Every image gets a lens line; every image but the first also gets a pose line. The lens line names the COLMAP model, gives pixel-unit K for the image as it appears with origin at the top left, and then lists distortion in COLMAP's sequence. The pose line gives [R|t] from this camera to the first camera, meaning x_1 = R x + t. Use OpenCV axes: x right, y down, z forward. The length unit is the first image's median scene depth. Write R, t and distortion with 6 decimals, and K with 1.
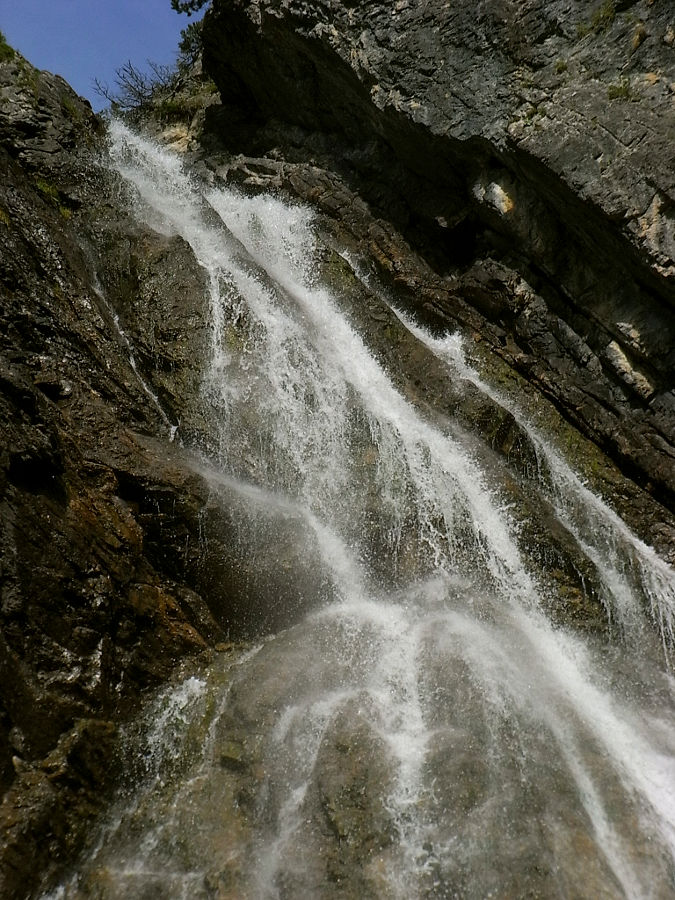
lens RADIAL K [[3090.8, 0, 293.0], [0, 3090.8, 463.5], [0, 0, 1]] dist [0.253545, 0.000000]
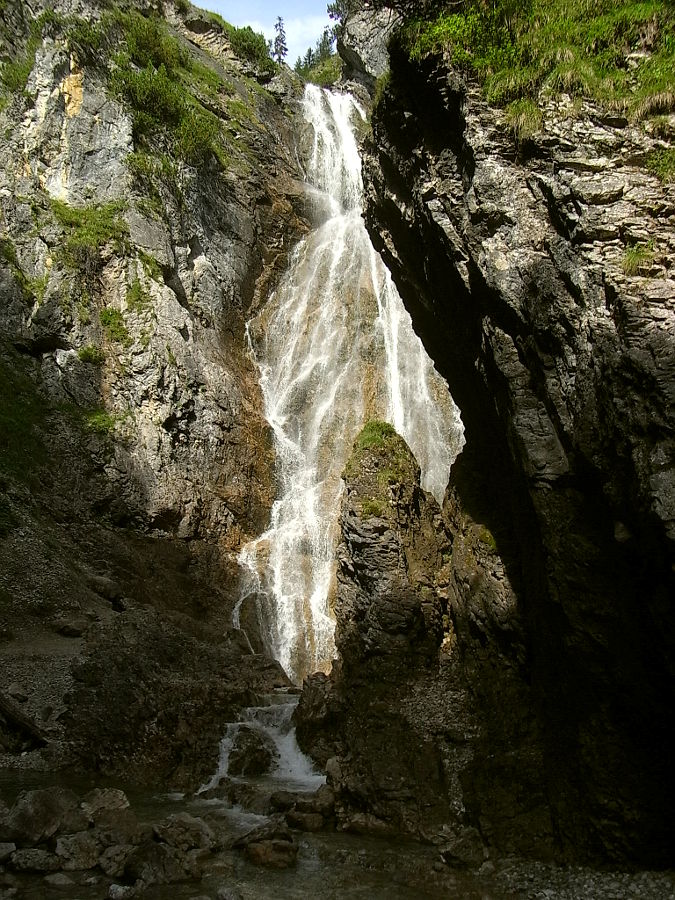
lens RADIAL K [[829.8, 0, 329.9], [0, 829.8, 448.7], [0, 0, 1]] dist [-0.086221, 0.000000]
pose [[0.966193, -0.074775, -0.246738, 0.274902], [0.167591, 0.909399, 0.380665, -0.105361], [0.195919, -0.409147, 0.891187, -0.215058]]
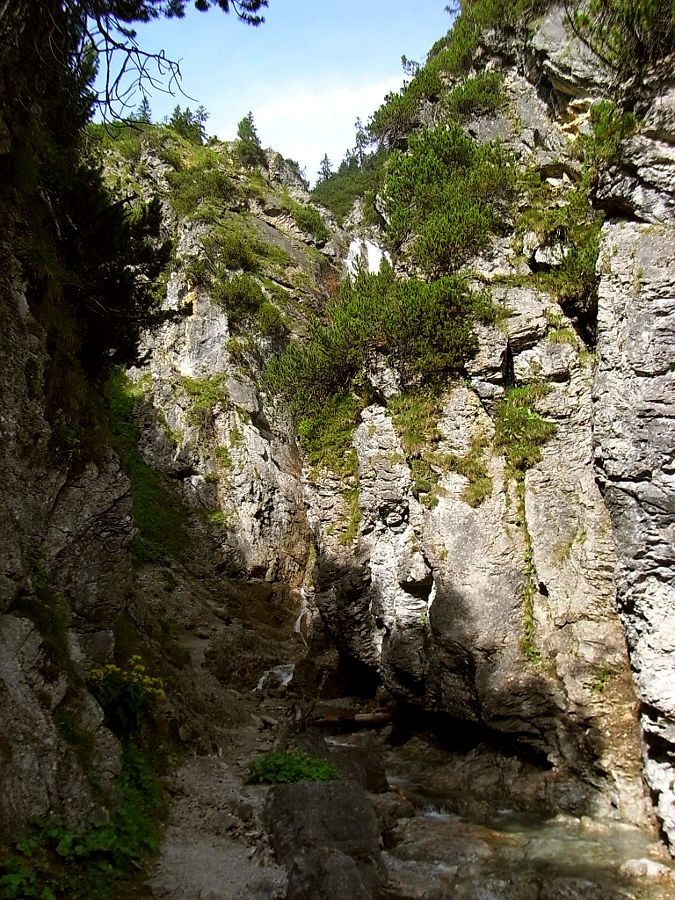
lens RADIAL K [[764.9, 0, 335.6], [0, 764.9, 443.3], [0, 0, 1]] dist [-0.167170, 0.150457]
pose [[0.909435, -0.153963, -0.386295, 0.564699], [0.289229, 0.901636, 0.321557, -0.334238], [0.298789, -0.404163, 0.864510, -0.543517]]
